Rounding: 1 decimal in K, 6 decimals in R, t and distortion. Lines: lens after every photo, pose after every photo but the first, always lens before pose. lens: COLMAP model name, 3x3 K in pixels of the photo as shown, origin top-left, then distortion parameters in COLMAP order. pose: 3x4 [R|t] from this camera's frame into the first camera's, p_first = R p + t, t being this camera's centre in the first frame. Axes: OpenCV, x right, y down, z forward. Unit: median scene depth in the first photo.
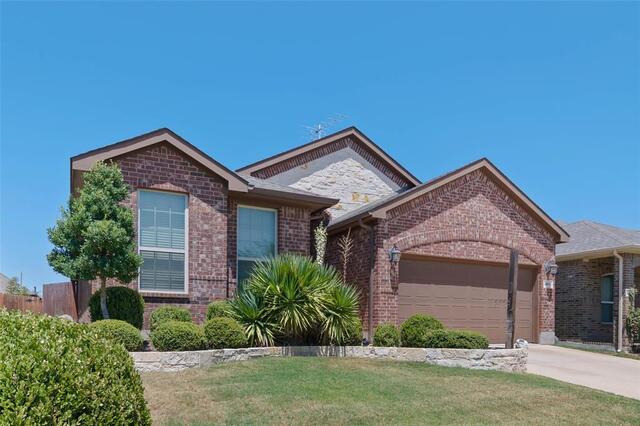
lens RADIAL K [[295.9, 0, 320.4], [0, 295.9, 211.2], [0, 0, 1]] dist [-0.002867, -0.000536]
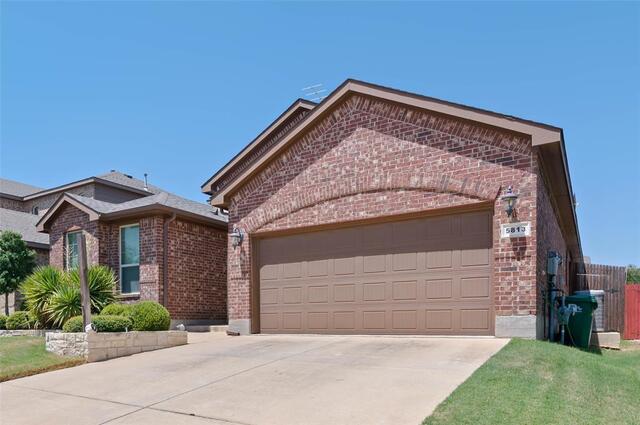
lens RADIAL K [[295.9, 0, 320.4], [0, 295.9, 210.7], [0, 0, 1]] dist [-0.002867, -0.000536]
pose [[0.756012, -0.242510, -0.607976, 0.919573], [0.252699, 0.964960, -0.070676, 0.174893], [0.603812, -0.100203, 0.790803, 0.378876]]
